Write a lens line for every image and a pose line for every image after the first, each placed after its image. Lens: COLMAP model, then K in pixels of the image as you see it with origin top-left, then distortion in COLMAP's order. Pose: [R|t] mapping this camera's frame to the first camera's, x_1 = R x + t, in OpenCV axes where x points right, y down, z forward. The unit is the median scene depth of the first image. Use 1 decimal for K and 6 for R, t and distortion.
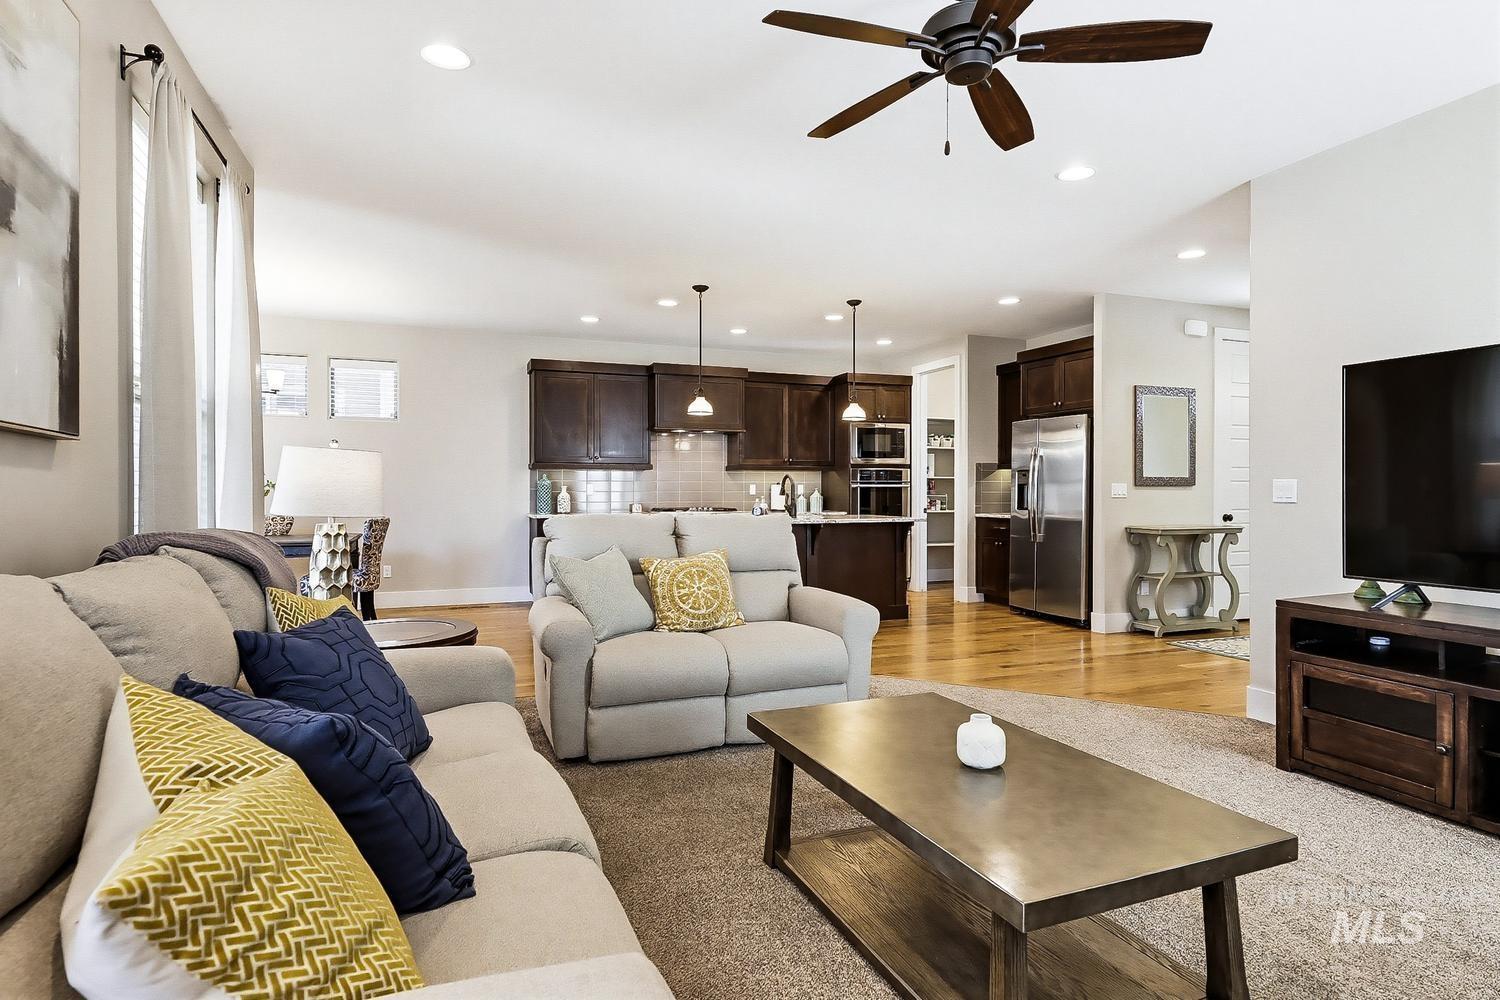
lens RADIAL K [[783.1, 0, 765.0], [0, 783.1, 493.8], [0, 0, 1]] dist [0.002406, -0.000287]
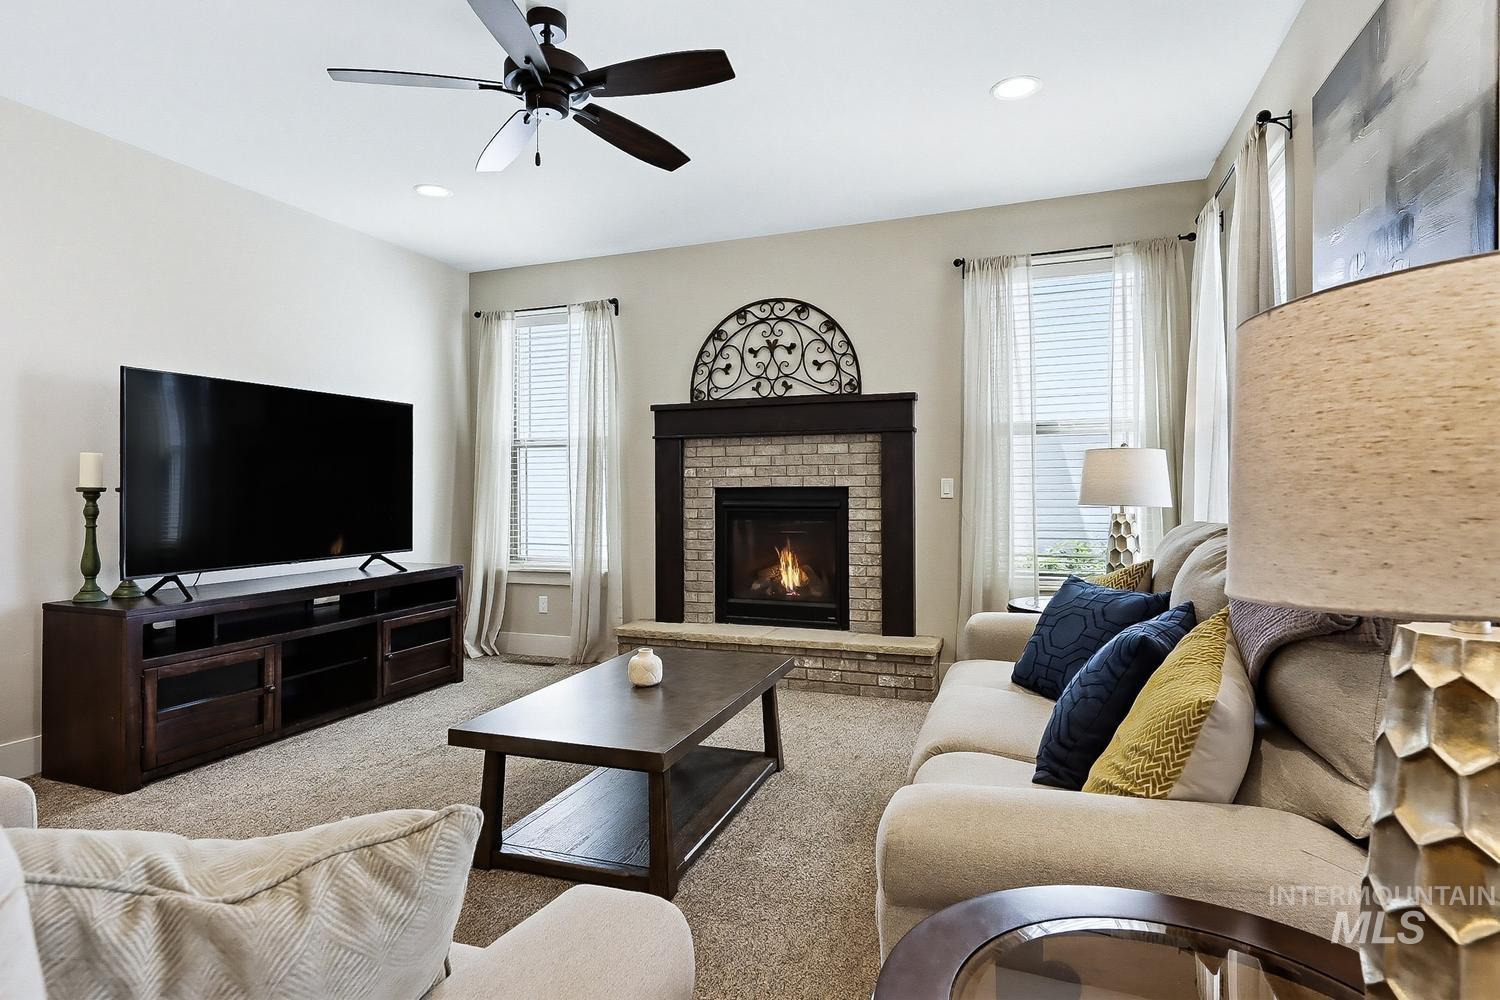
lens RADIAL K [[785.9, 0, 742.2], [0, 785.9, 488.7], [0, 0, 1]] dist [0.001359, 0.000265]
pose [[-0.741755, 0.003583, 0.670662, -0.197947], [0.007153, 0.999971, 0.002570, -0.001696], [-0.670633, 0.006703, -0.741759, 0.476782]]
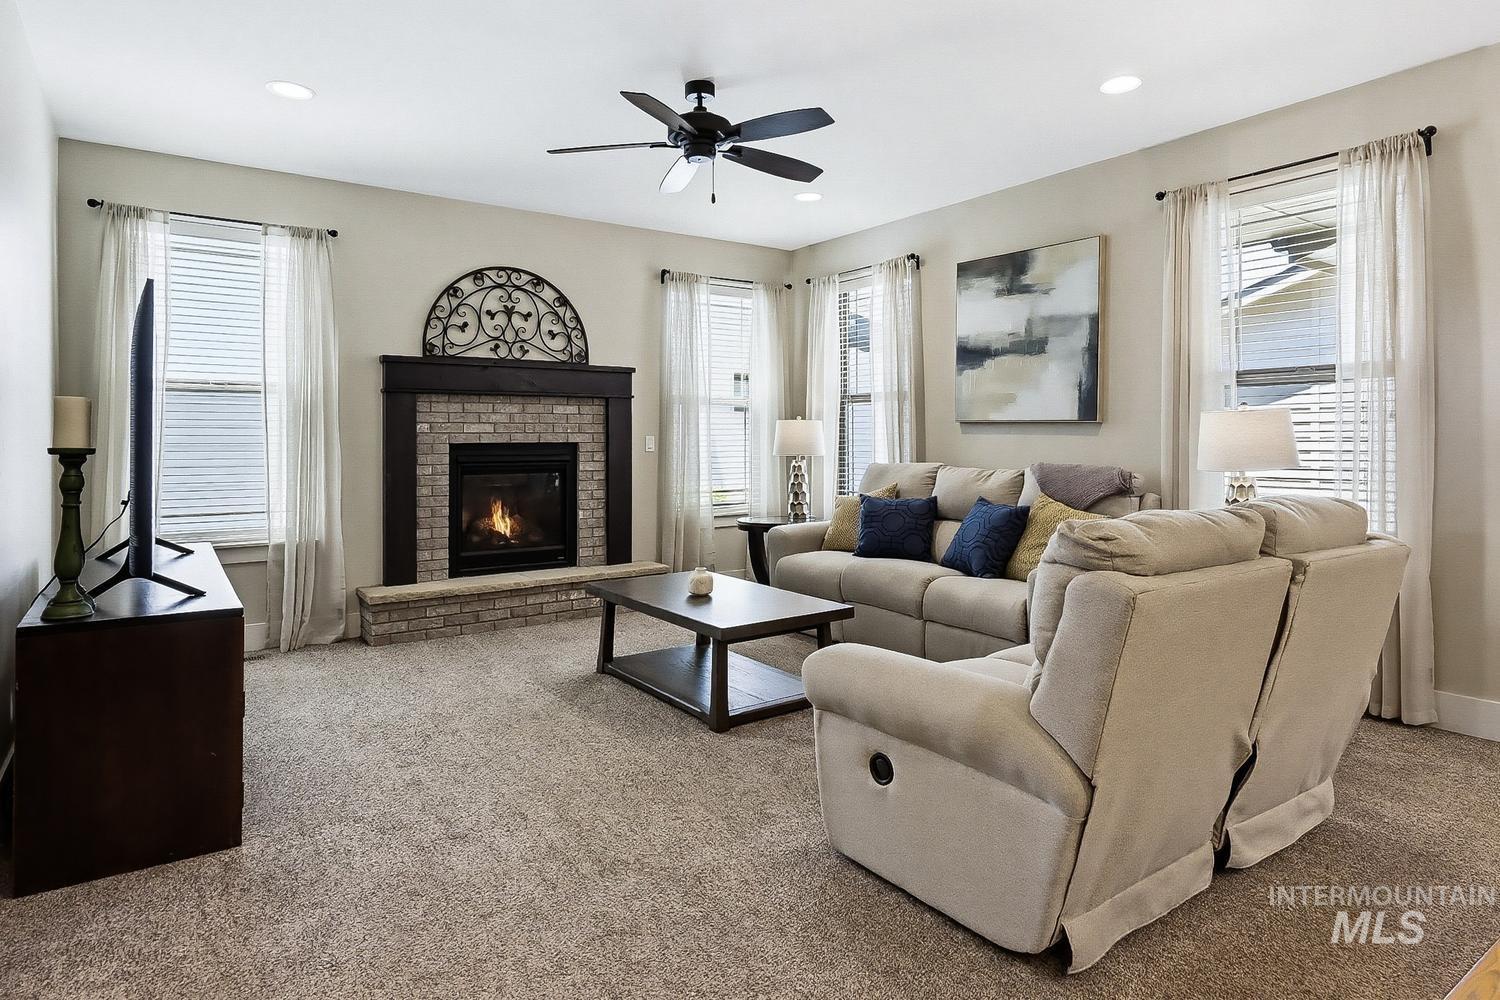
lens RADIAL K [[846.8, 0, 756.3], [0, 846.8, 442.7], [0, 0, 1]] dist [0.001193, -0.000171]
pose [[-0.972348, 0.002350, -0.233525, 0.151580], [0.000115, 0.999954, 0.009585, -0.008072], [0.233536, 0.009293, -0.972304, 0.736905]]
